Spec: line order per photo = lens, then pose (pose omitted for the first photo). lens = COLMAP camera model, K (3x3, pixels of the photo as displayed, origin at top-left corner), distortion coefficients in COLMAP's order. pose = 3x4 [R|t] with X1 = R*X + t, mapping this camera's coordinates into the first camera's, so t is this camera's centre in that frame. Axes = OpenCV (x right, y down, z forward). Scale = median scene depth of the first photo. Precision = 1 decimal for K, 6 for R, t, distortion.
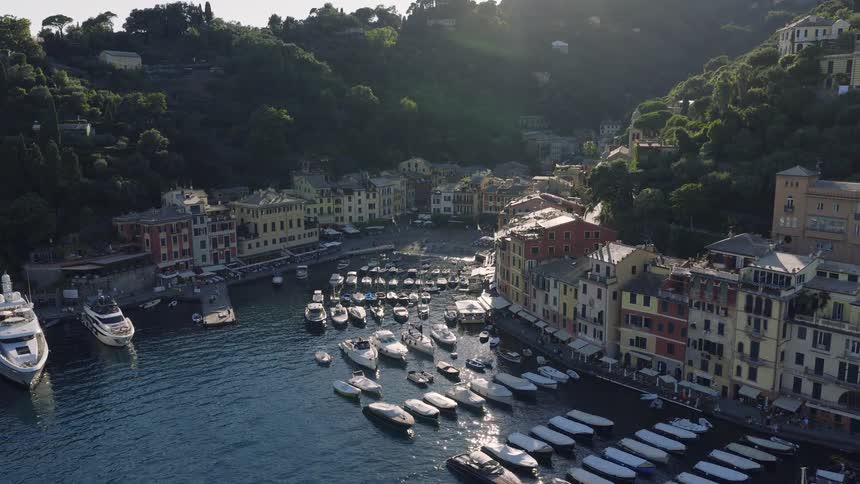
lens RADIAL K [[734.6, 0, 430.0], [0, 734.6, 243.7], [0, 0, 1]] dist [-0.015838, 0.039249]
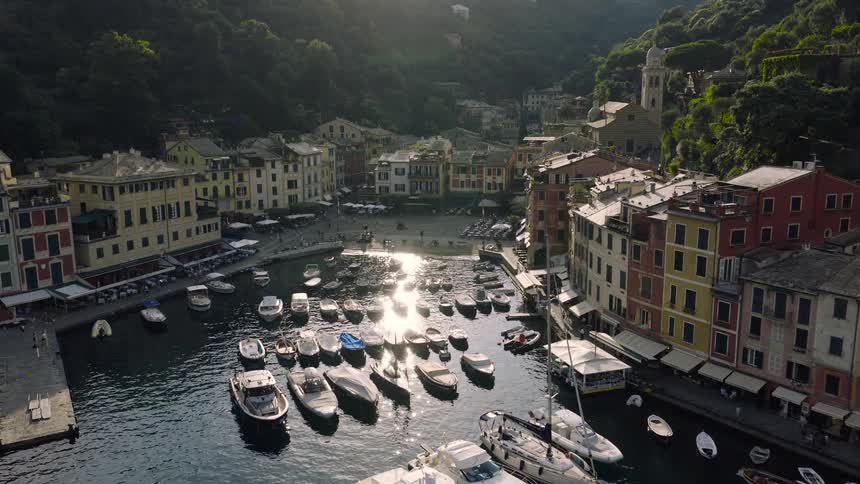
lens RADIAL K [[734.6, 0, 429.3], [0, 734.6, 242.5], [0, 0, 1]] dist [-0.015838, 0.039249]
pose [[0.981077, -0.038473, 0.189759, -0.107496], [0.037716, 0.999260, 0.007602, 0.001070], [-0.189911, -0.000301, 0.981801, 0.414410]]
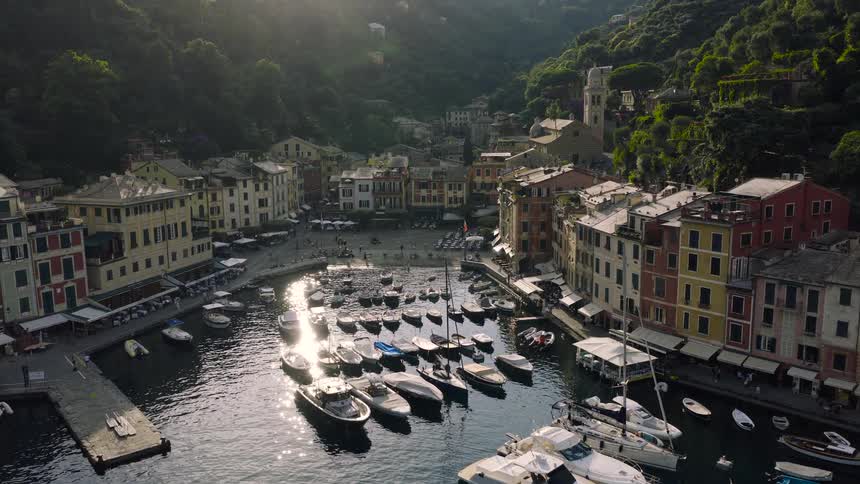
lens RADIAL K [[734.6, 0, 428.9], [0, 734.6, 245.2], [0, 0, 1]] dist [-0.015838, 0.039249]
pose [[0.945200, -0.063682, 0.320222, -0.191825], [0.067730, 0.997703, -0.001506, -0.001592], [-0.319391, 0.023112, 0.947341, 0.403112]]
